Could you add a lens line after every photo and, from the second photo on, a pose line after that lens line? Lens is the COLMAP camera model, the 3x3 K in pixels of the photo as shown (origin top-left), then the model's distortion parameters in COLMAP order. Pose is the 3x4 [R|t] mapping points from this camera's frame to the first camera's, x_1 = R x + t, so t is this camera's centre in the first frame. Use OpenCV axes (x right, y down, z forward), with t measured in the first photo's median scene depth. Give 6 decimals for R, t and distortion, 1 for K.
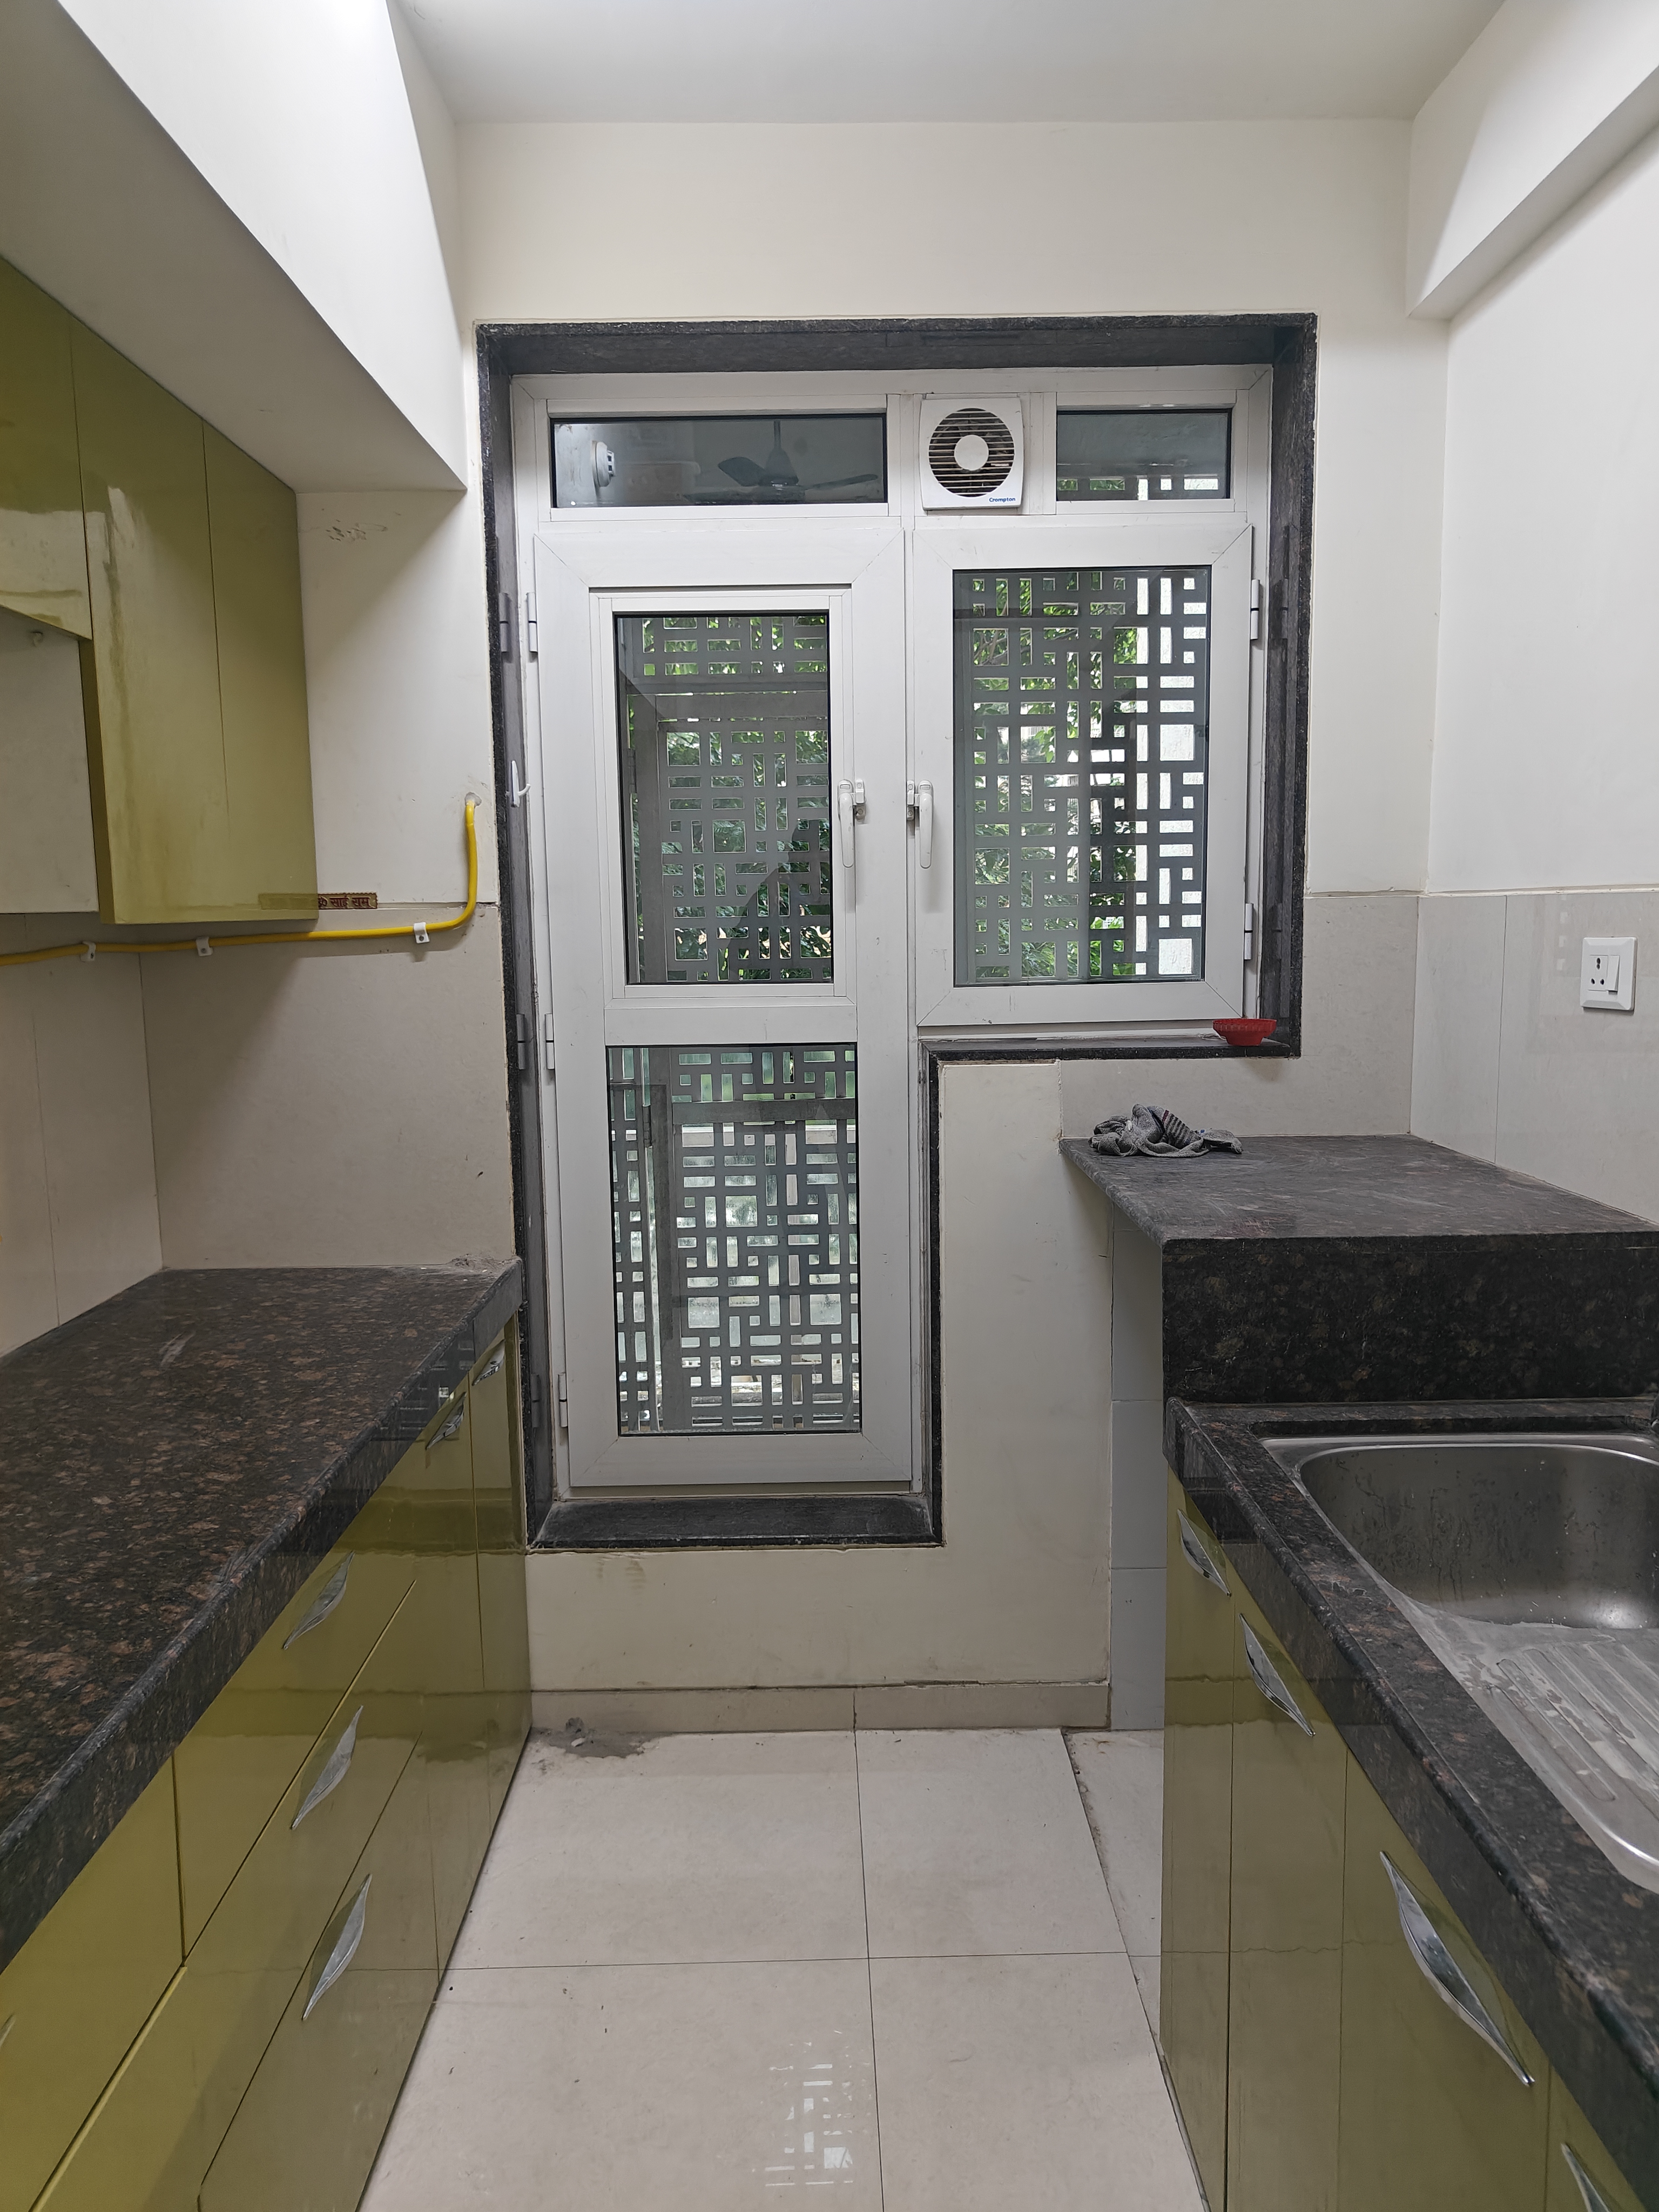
lens RADIAL K [[1548.4, 0, 835.0], [0, 1548.4, 1108.2], [0, 0, 1]] dist [0.008279, 0.006177]
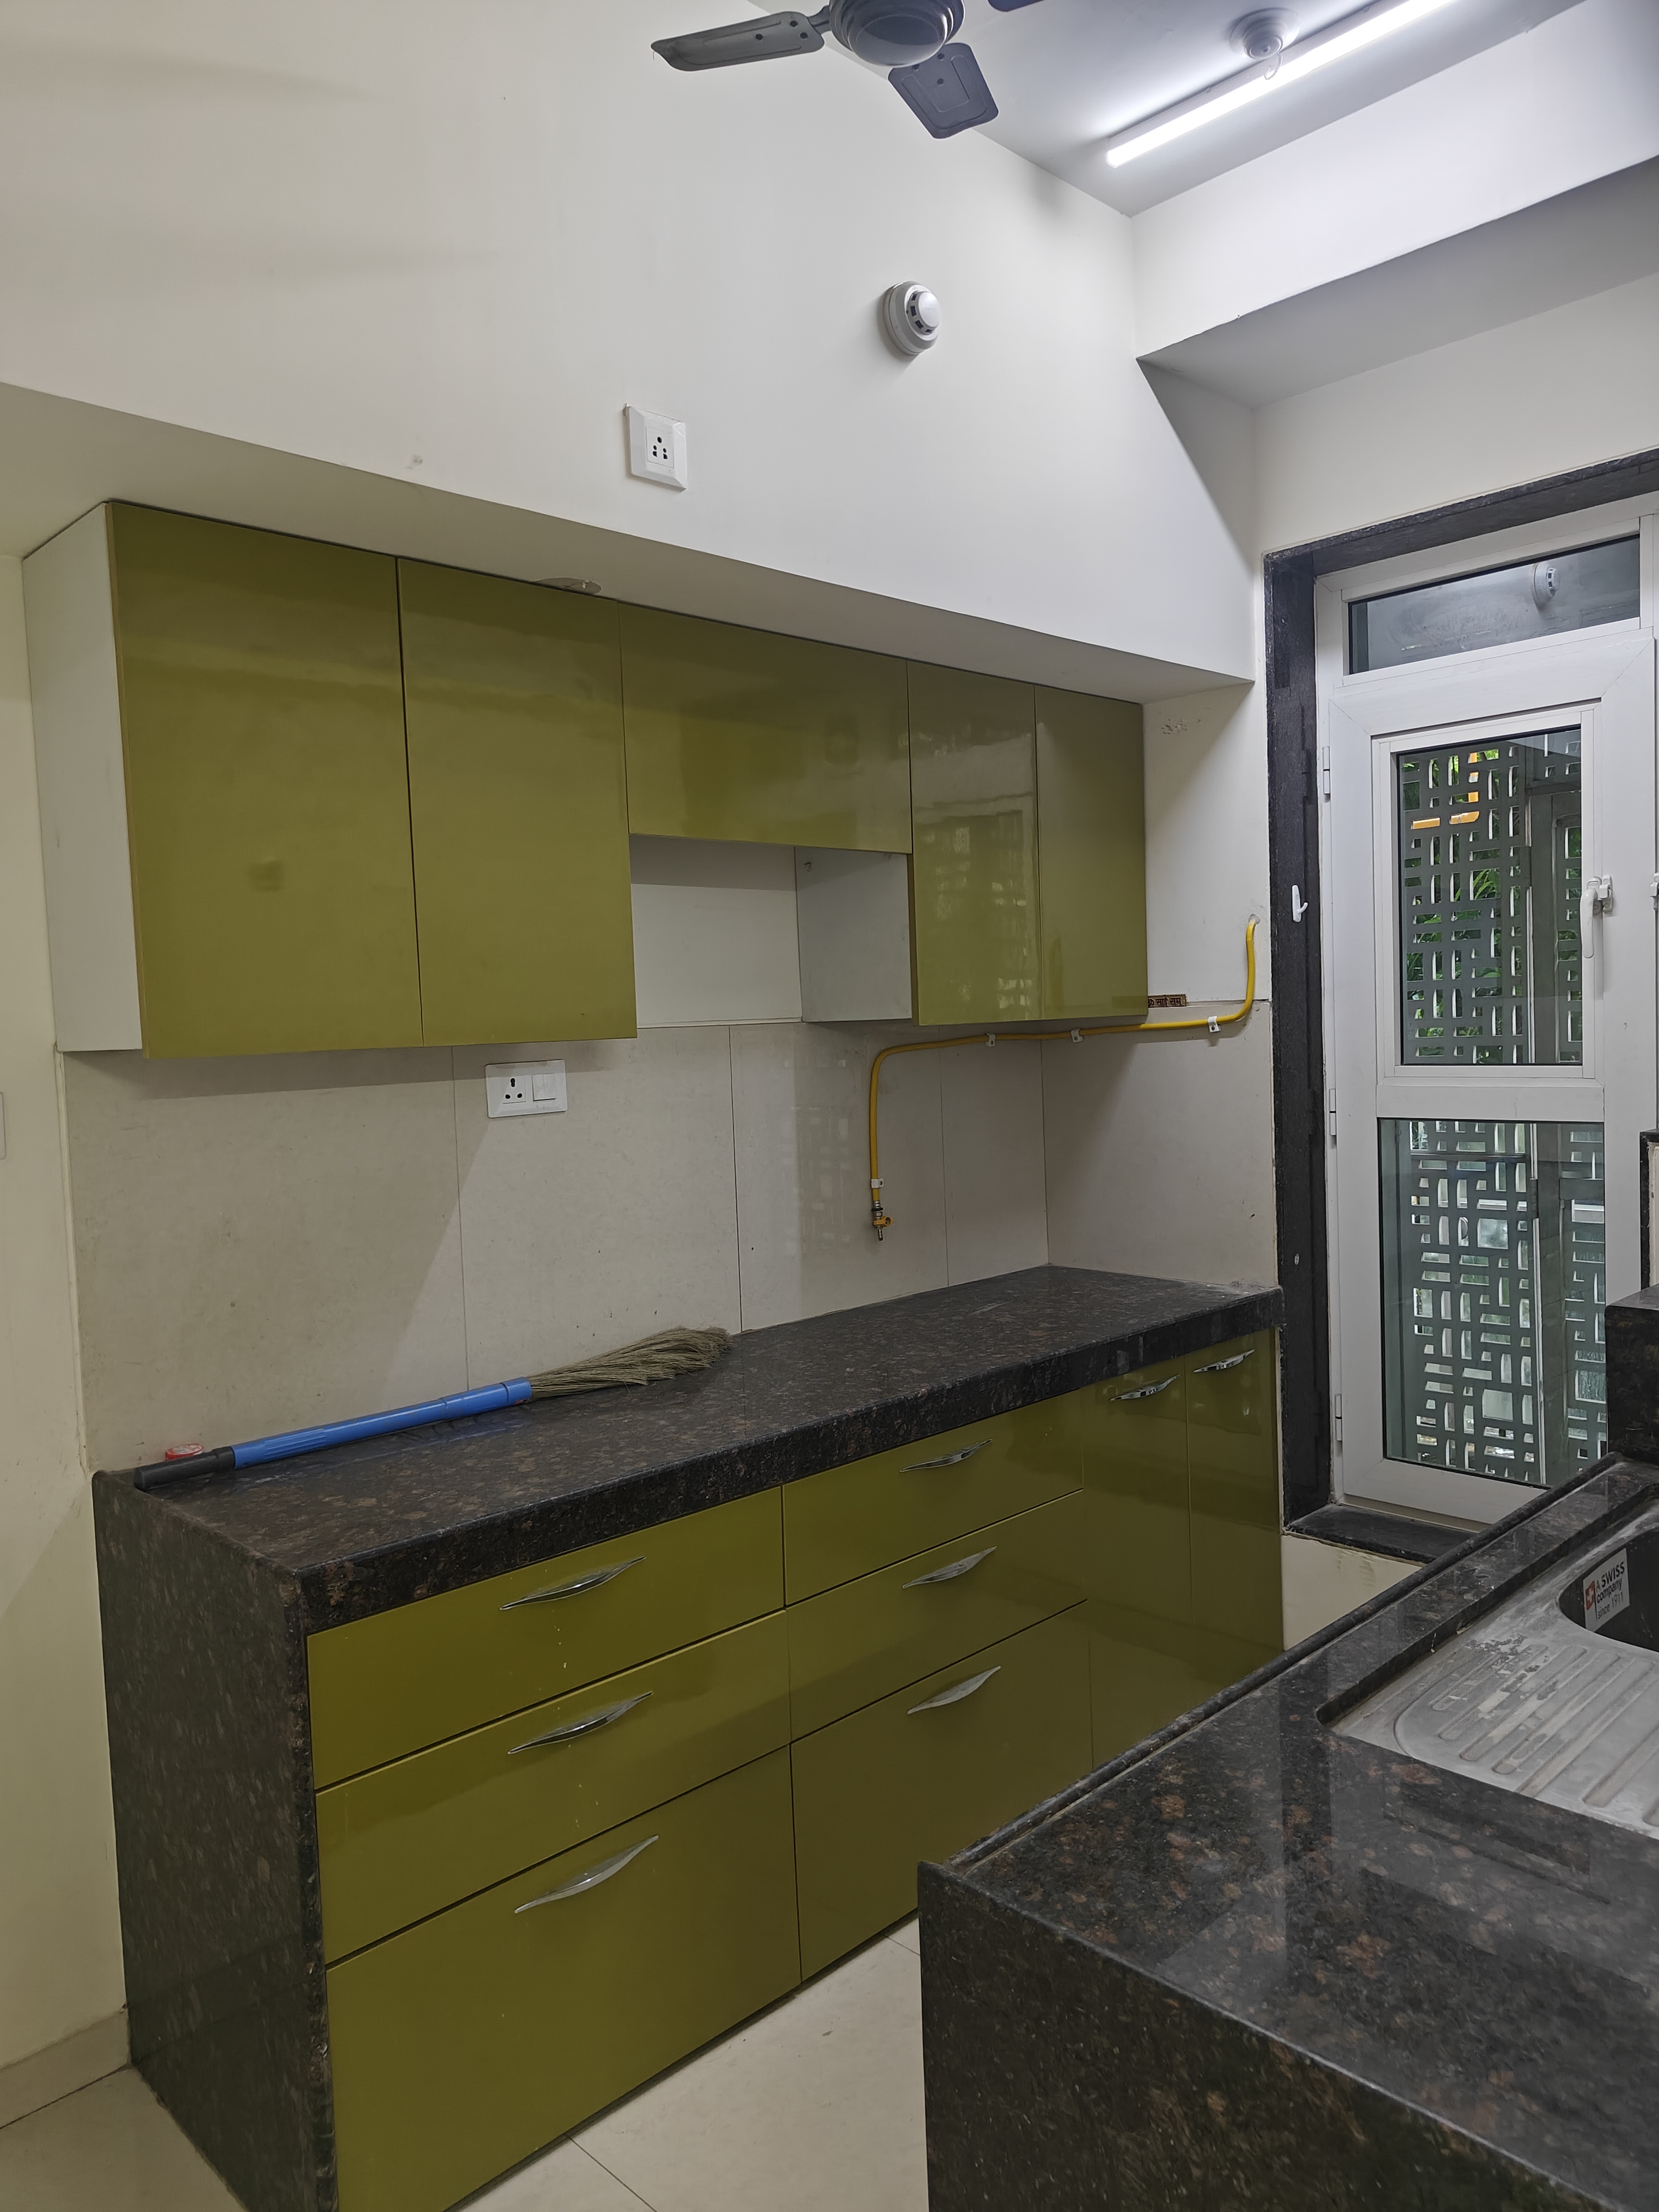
lens RADIAL K [[1548.4, 0, 822.7], [0, 1548.4, 1102.7], [0, 0, 1]] dist [0.008279, 0.006177]
pose [[0.687200, 0.029260, -0.725879, 0.445166], [-0.065435, 0.997620, -0.021734, 0.001531], [0.723515, 0.062434, 0.687479, -0.118491]]
